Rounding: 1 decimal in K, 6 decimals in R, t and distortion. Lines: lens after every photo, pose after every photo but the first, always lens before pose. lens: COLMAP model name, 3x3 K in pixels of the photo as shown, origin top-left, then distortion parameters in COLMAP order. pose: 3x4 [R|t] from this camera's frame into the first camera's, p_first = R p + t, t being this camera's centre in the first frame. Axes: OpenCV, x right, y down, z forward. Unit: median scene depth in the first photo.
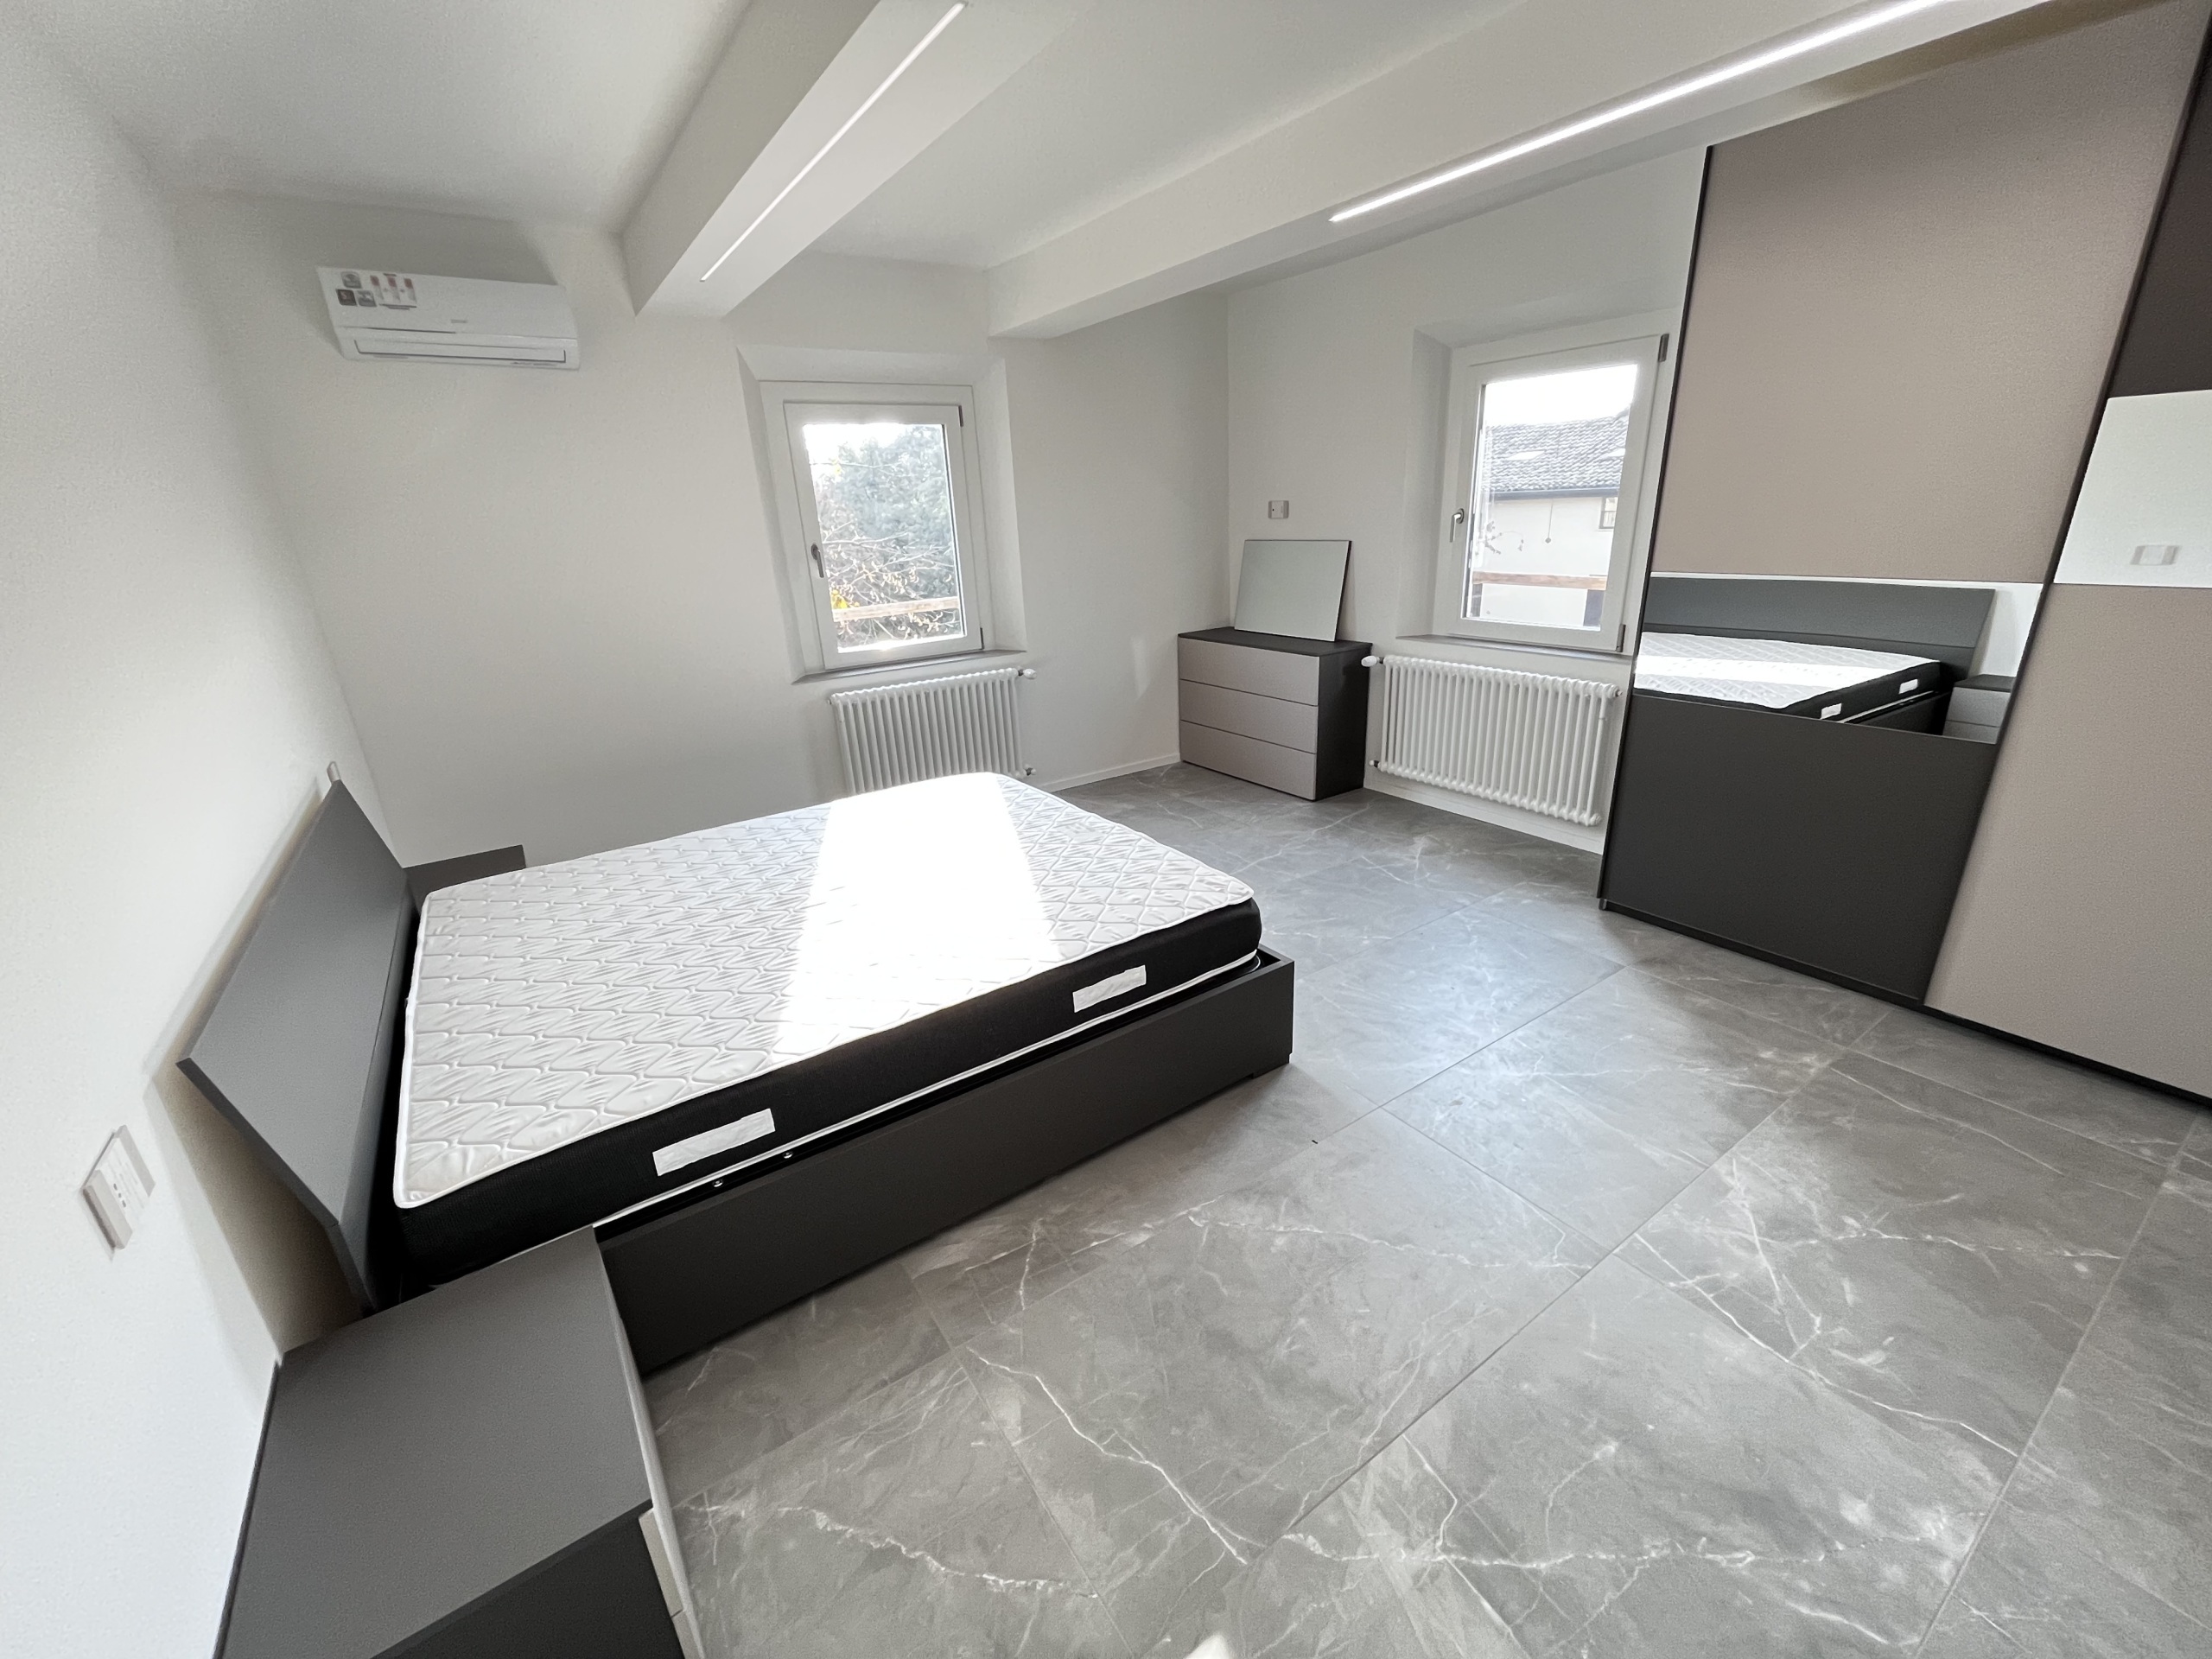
lens RADIAL K [[899.3, 0, 1128.5], [0, 899.3, 828.5], [0, 0, 1]] dist [-0.004186, -0.000879]
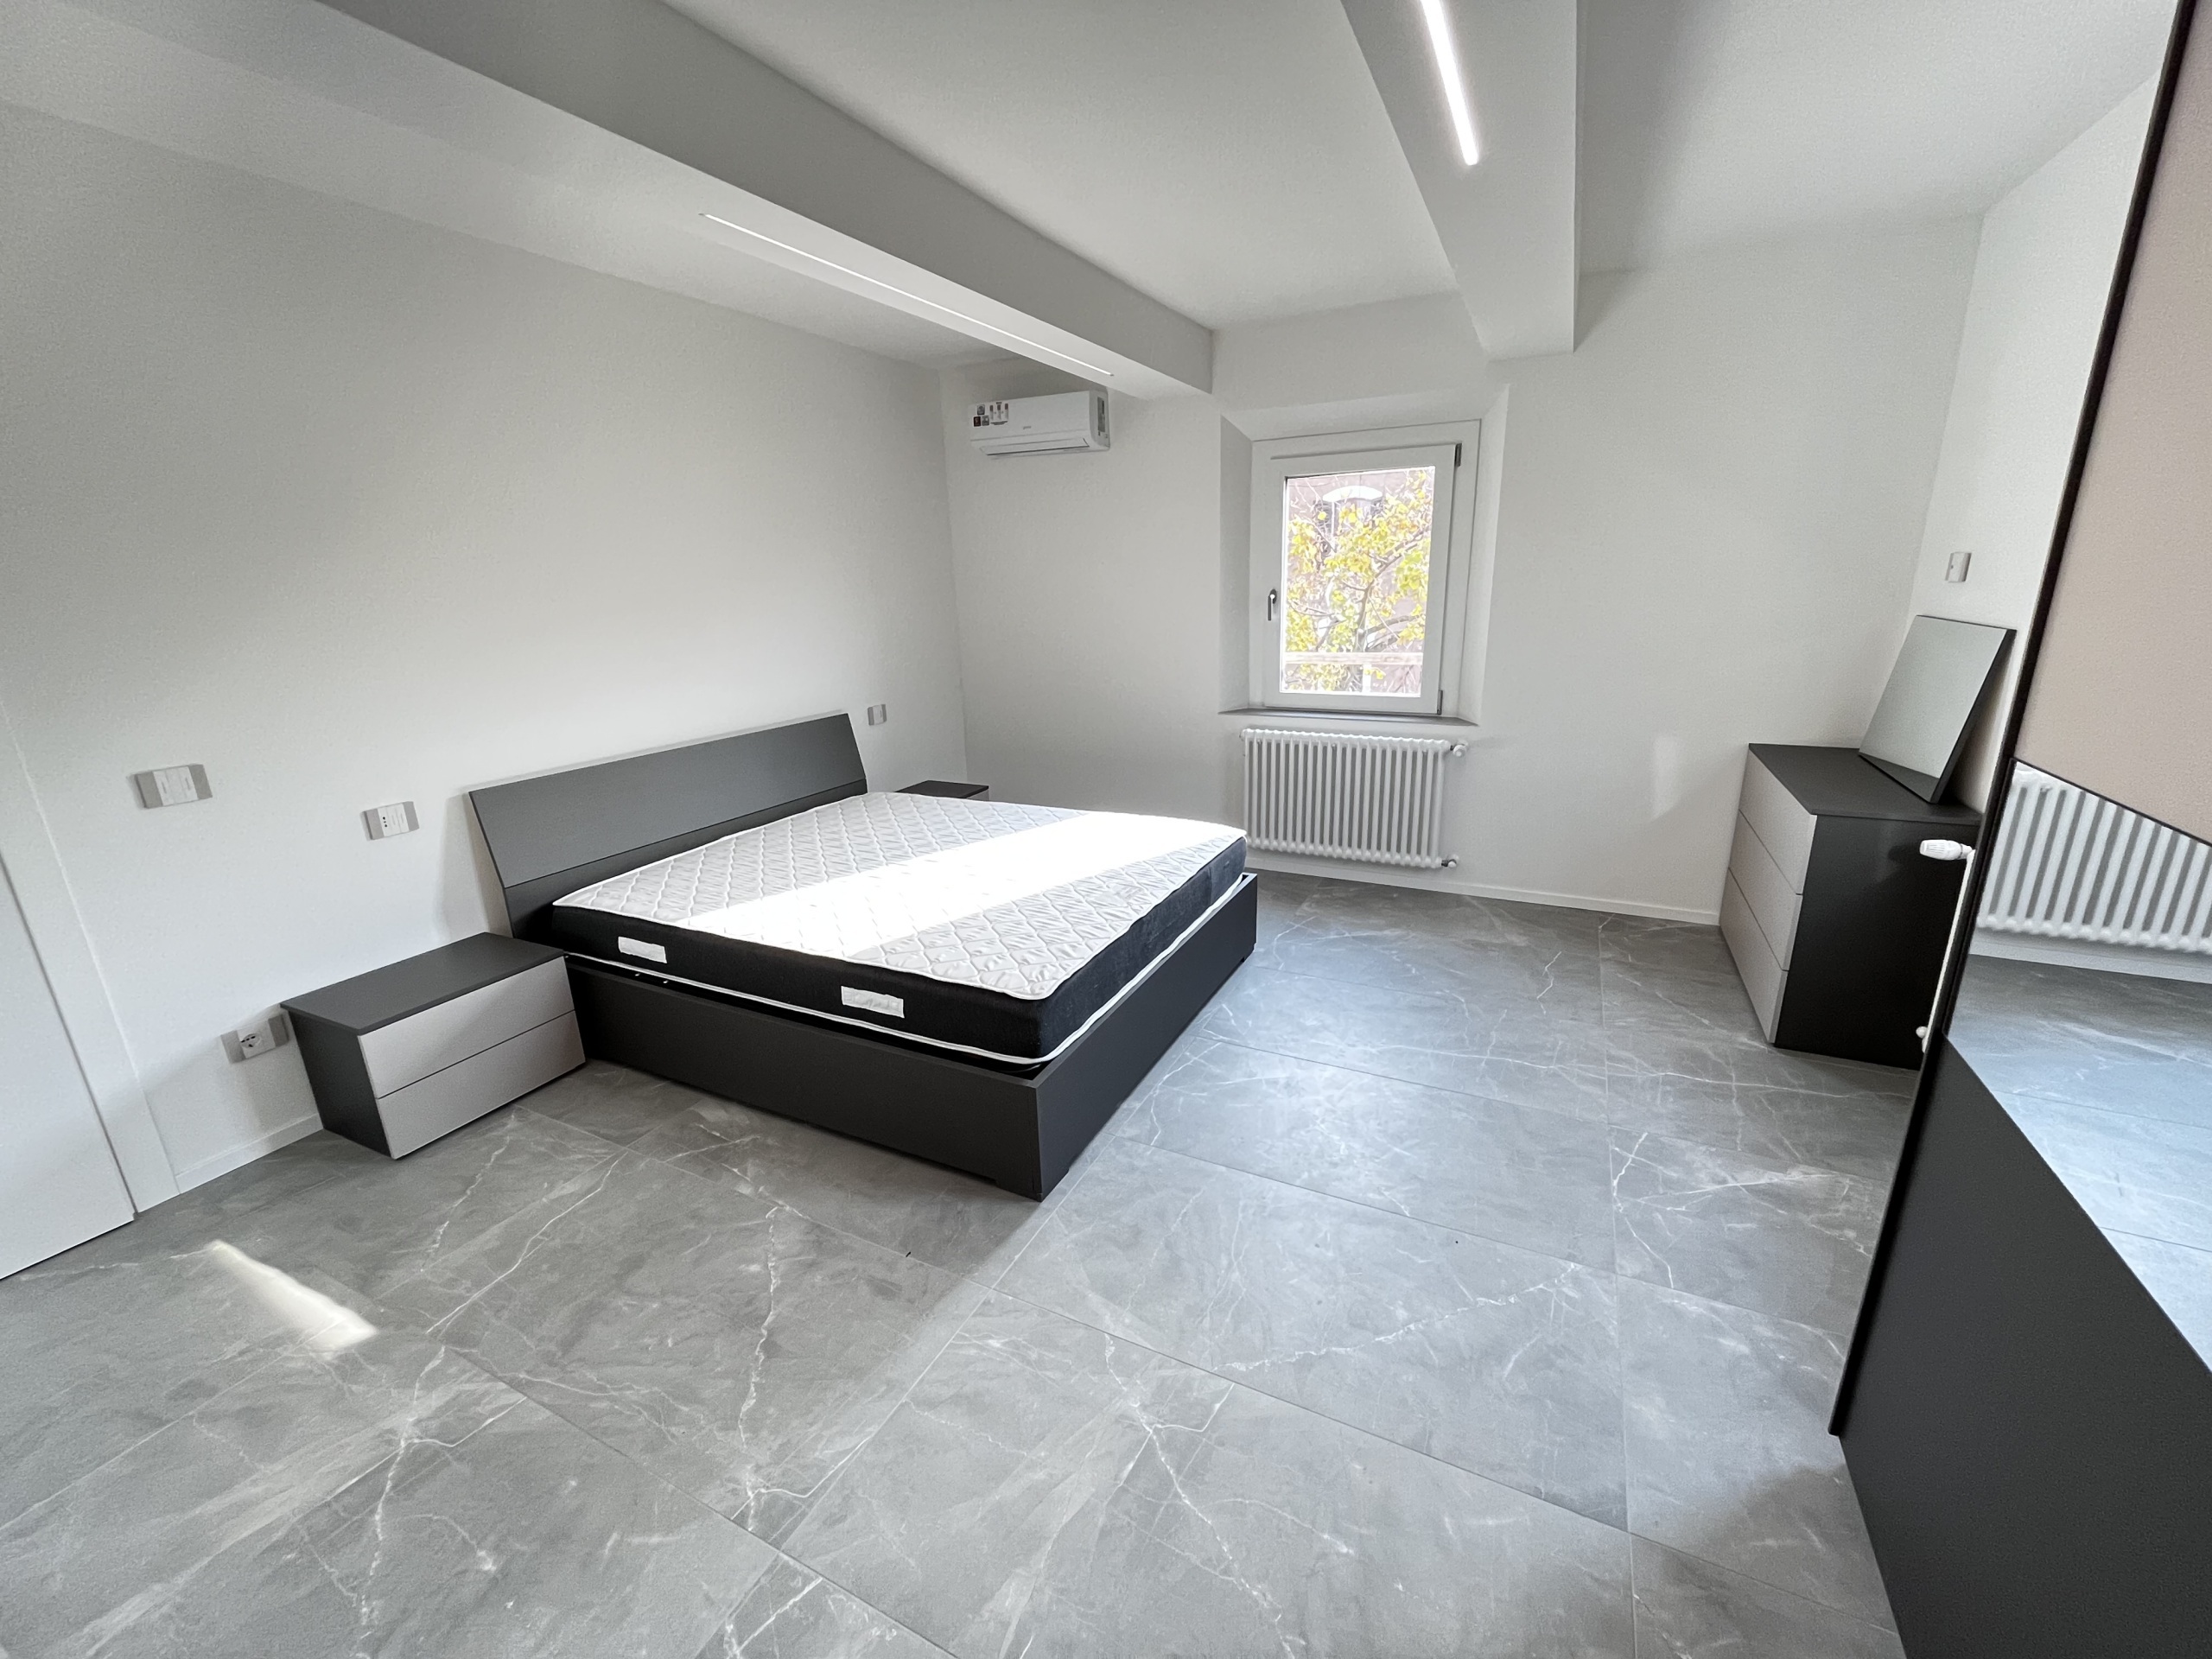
lens RADIAL K [[899.3, 0, 1096.7], [0, 899.3, 826.9], [0, 0, 1]] dist [-0.004186, -0.000879]
pose [[0.487440, 0.268375, -0.830889, 0.871562], [-0.294037, 0.946466, 0.133209, -0.226942], [0.822158, 0.179381, 0.540258, 0.531413]]
